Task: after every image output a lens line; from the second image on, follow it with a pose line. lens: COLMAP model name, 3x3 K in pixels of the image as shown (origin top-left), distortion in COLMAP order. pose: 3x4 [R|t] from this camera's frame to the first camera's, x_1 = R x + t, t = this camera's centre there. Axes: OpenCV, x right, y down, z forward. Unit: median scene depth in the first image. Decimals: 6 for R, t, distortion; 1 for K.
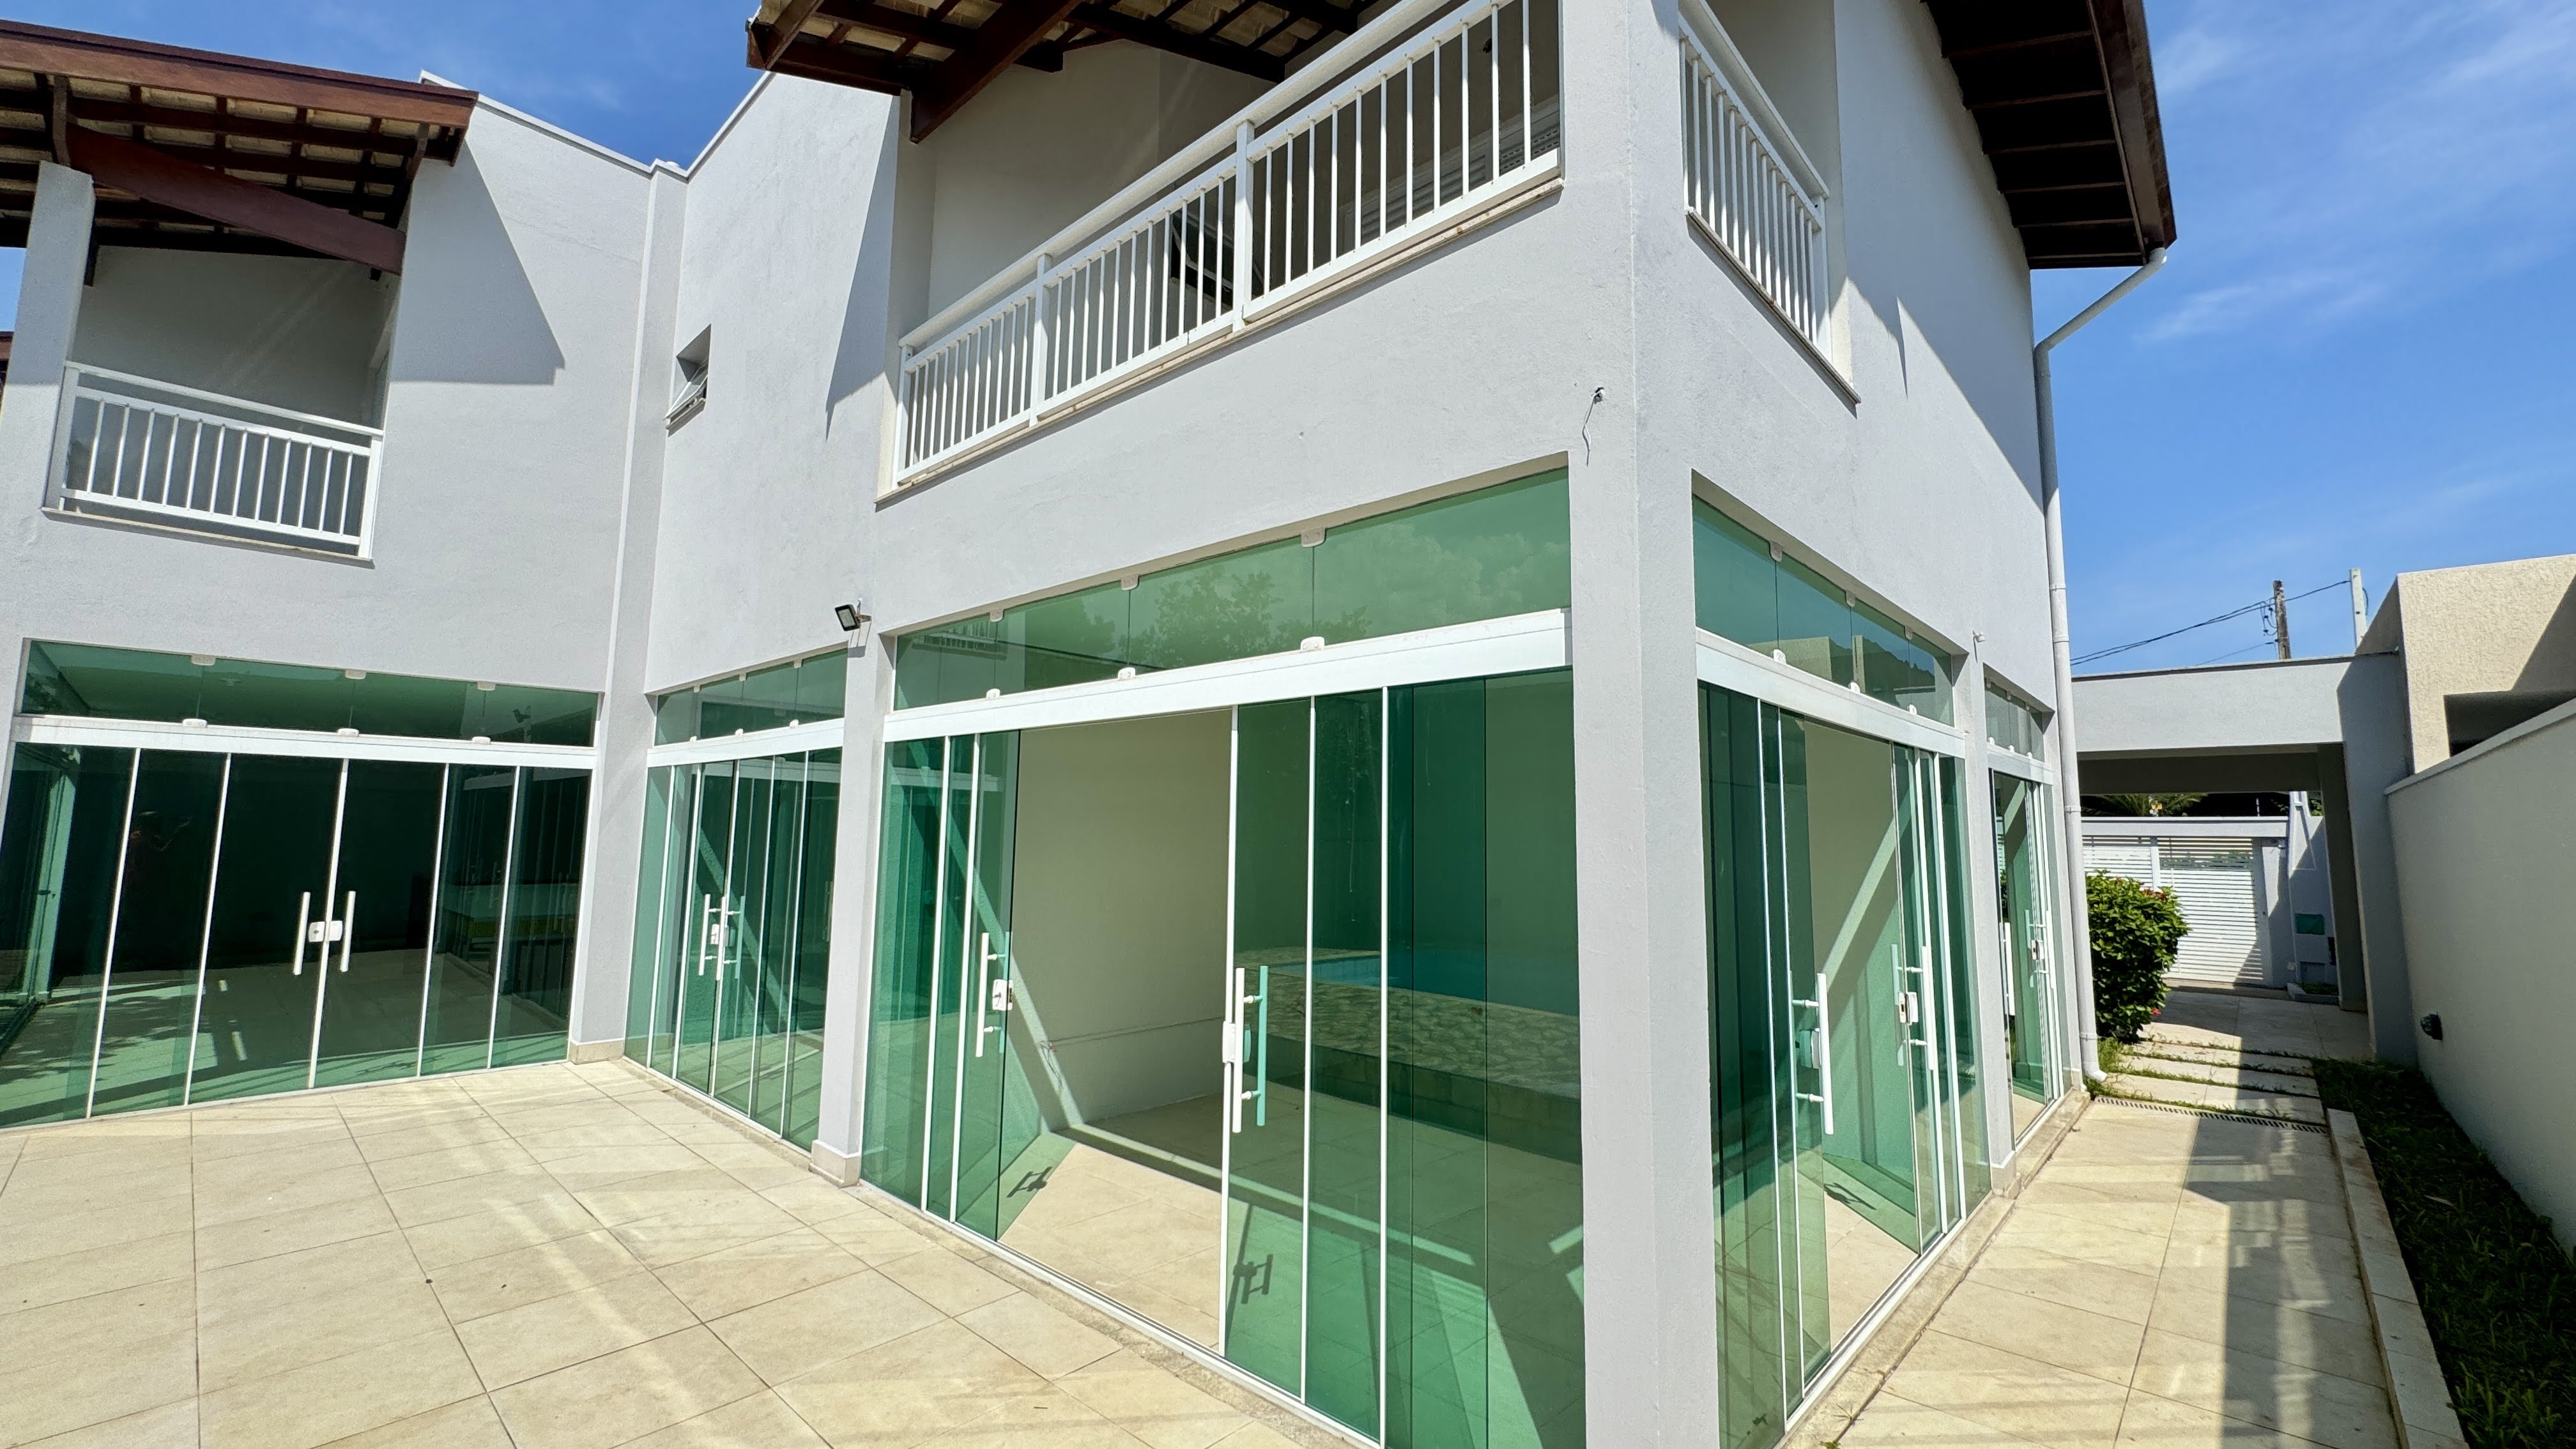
lens RADIAL K [[1034.4, 0, 1289.4], [0, 1034.4, 720.5], [0, 0, 1]] dist [-0.001566, 0.000108]
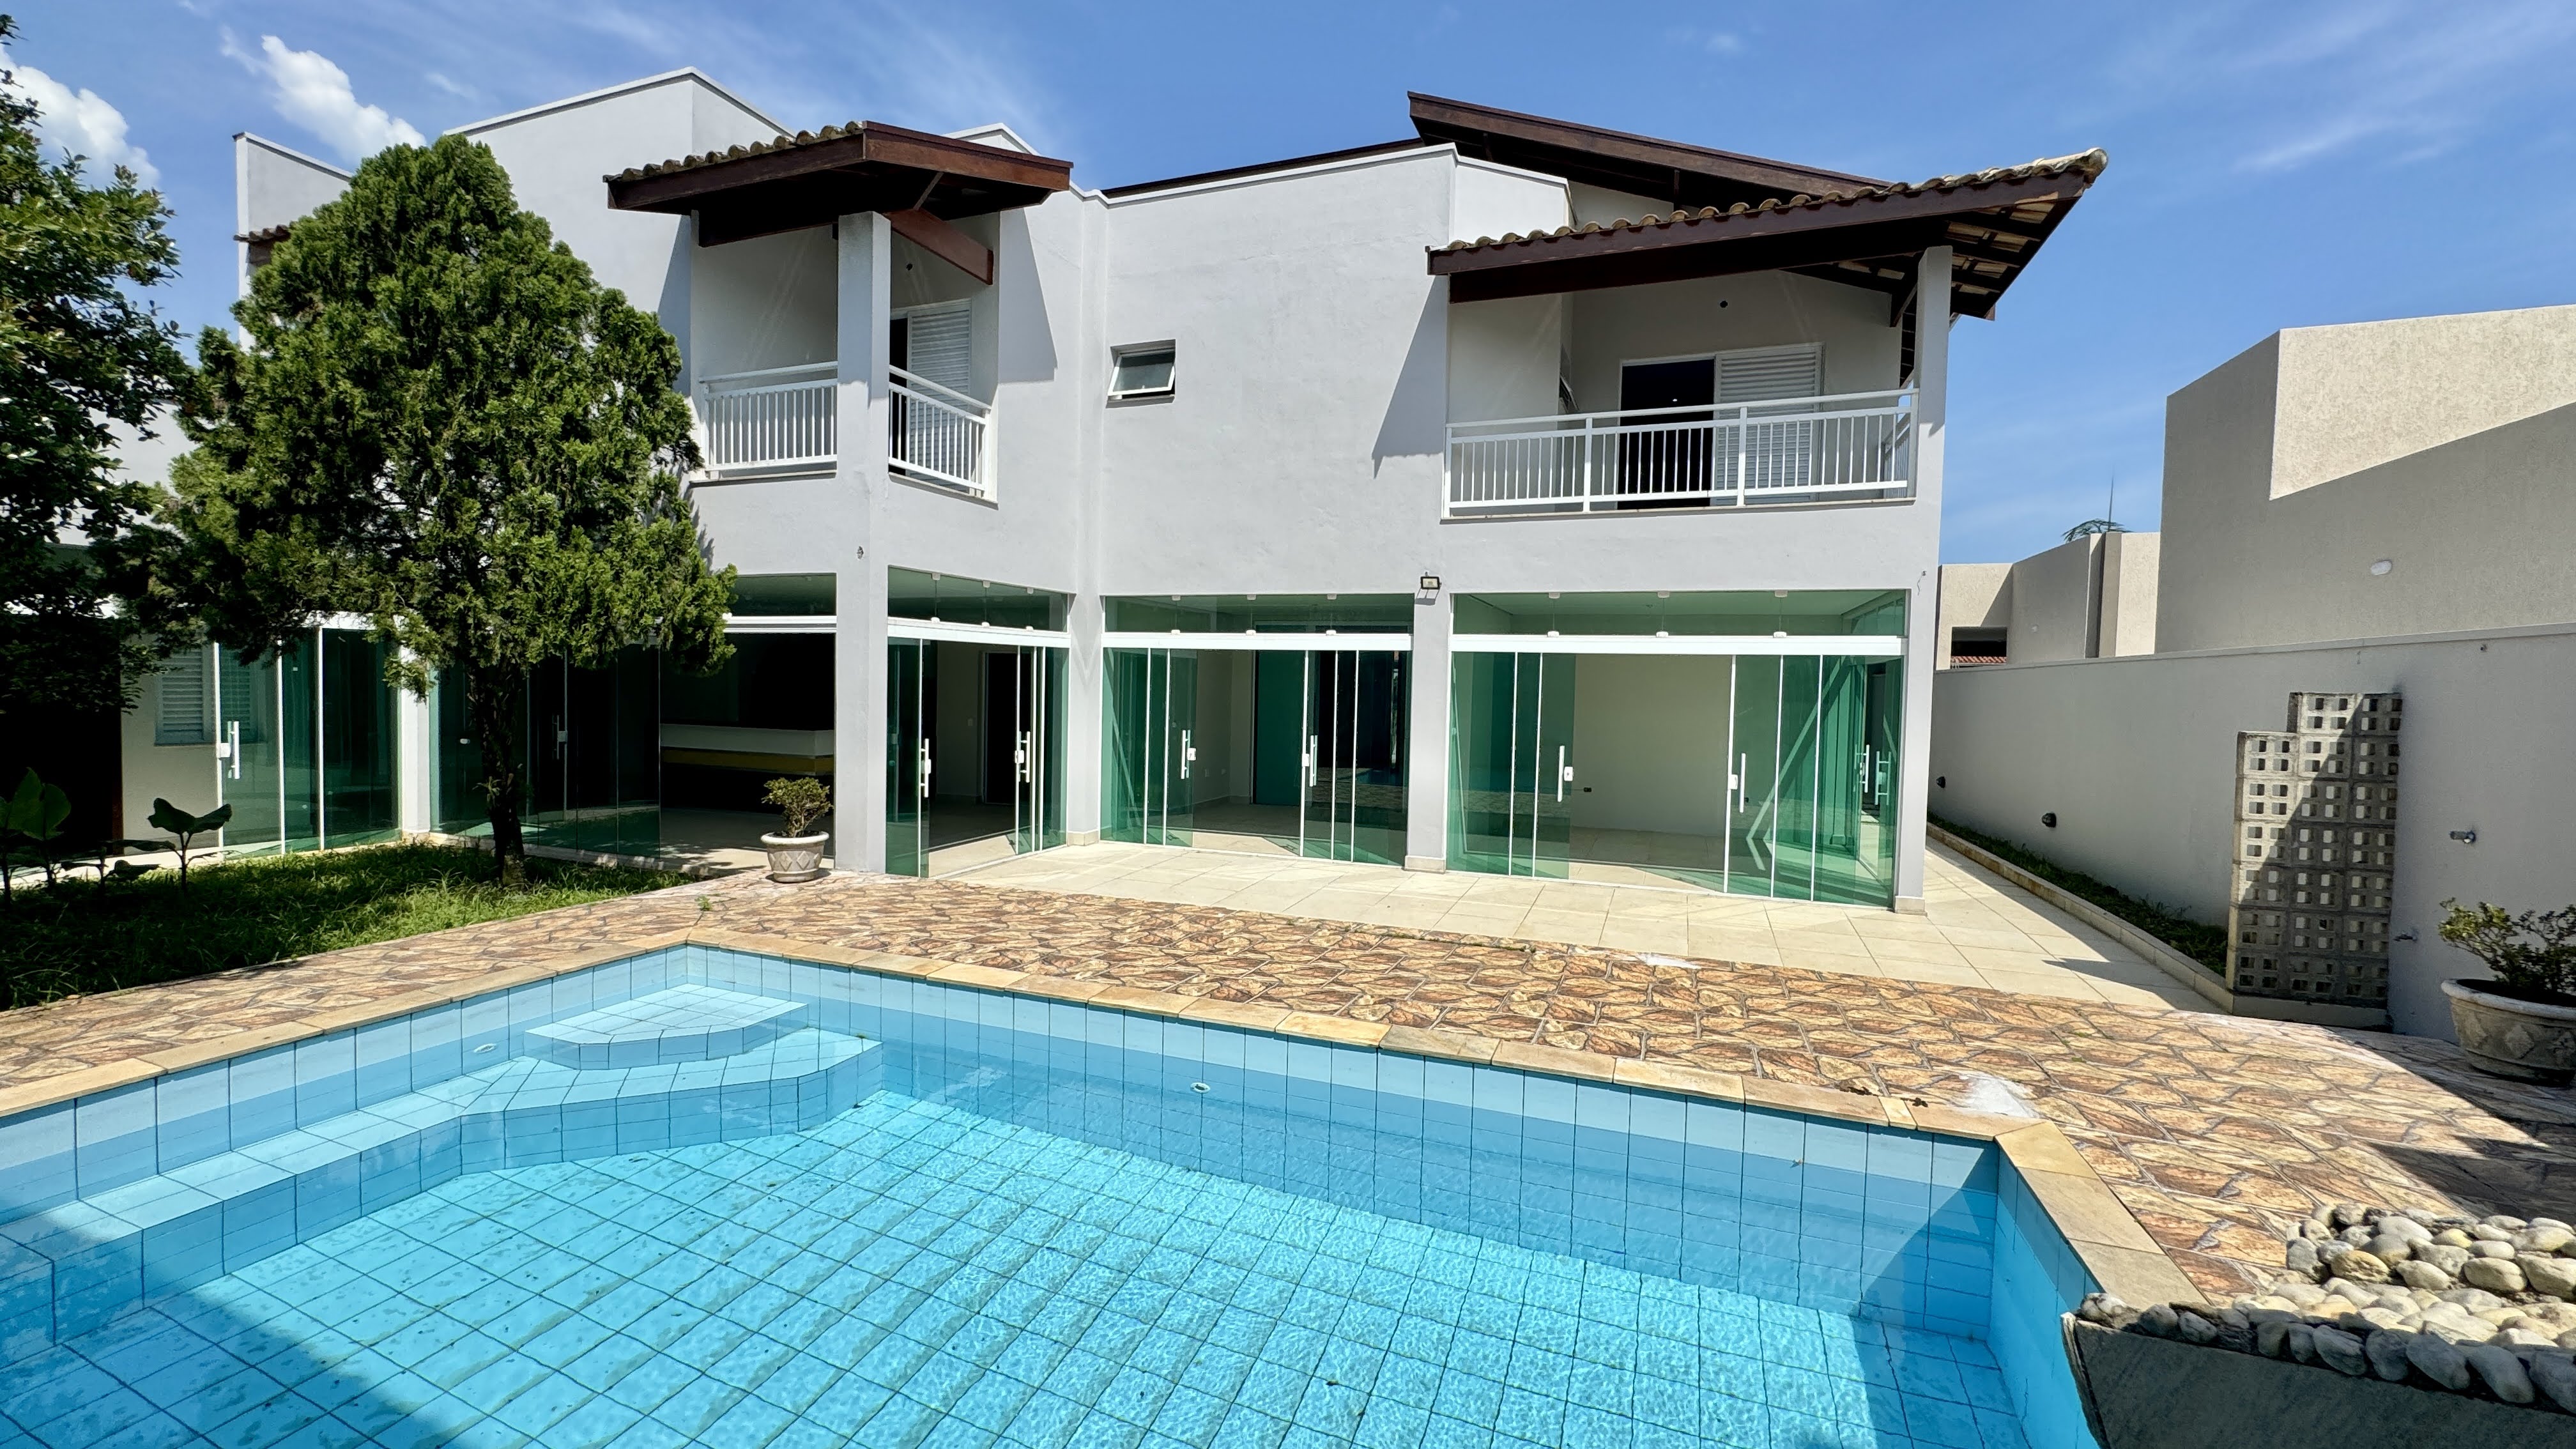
lens RADIAL K [[1034.4, 0, 1291.3], [0, 1034.4, 721.8], [0, 0, 1]] dist [-0.001566, 0.000108]
pose [[0.924136, -0.009167, 0.381954, -1.486763], [-0.049964, 0.988227, 0.144606, -0.119038], [-0.378783, -0.152720, 0.912798, -0.684111]]
